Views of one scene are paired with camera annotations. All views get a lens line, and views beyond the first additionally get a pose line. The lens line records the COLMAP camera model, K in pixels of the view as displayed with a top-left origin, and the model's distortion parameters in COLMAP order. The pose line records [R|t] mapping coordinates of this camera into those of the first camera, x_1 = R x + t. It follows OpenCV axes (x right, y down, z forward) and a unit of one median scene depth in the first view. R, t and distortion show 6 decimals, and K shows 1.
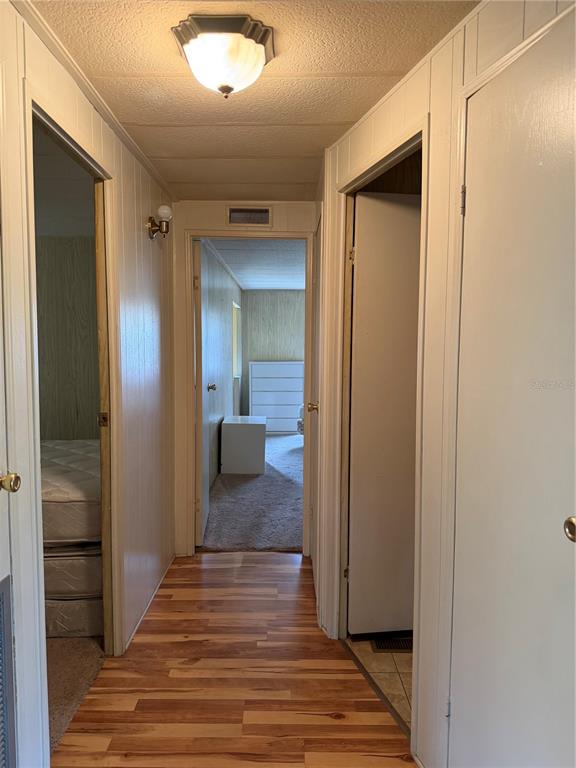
lens RADIAL K [[545.7, 0, 287.7], [0, 545.7, 384.2], [0, 0, 1]] dist [-0.010017, -0.009840]
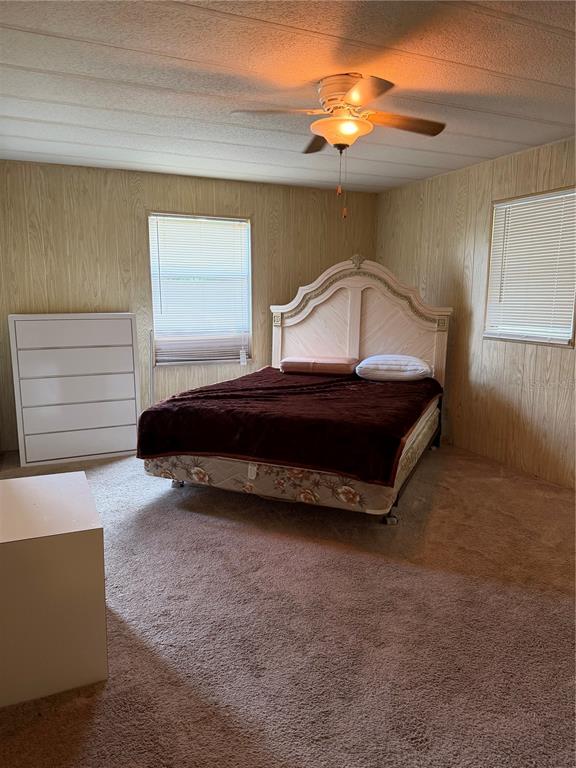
lens RADIAL K [[545.7, 0, 289.0], [0, 545.7, 387.4], [0, 0, 1]] dist [-0.010017, -0.009840]
pose [[0.910874, -0.075343, 0.405748, -0.043965], [0.035431, 0.993840, 0.105006, -0.019368], [-0.411160, -0.081271, 0.907933, 0.456959]]
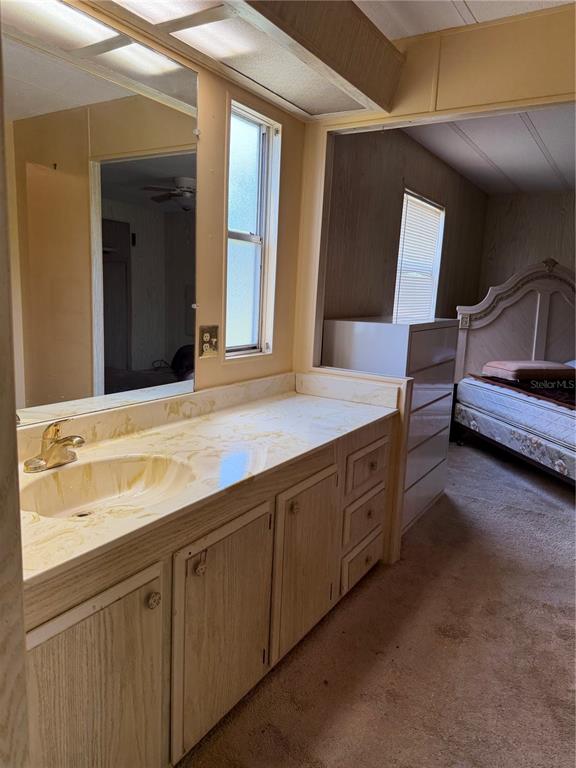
lens RADIAL K [[545.7, 0, 287.5], [0, 545.7, 381.9], [0, 0, 1]] dist [-0.010017, -0.009840]
pose [[0.539063, -0.129504, 0.832250, -0.350084], [0.028761, 0.990363, 0.135478, -0.048863], [-0.841775, -0.049095, 0.537592, 0.846098]]
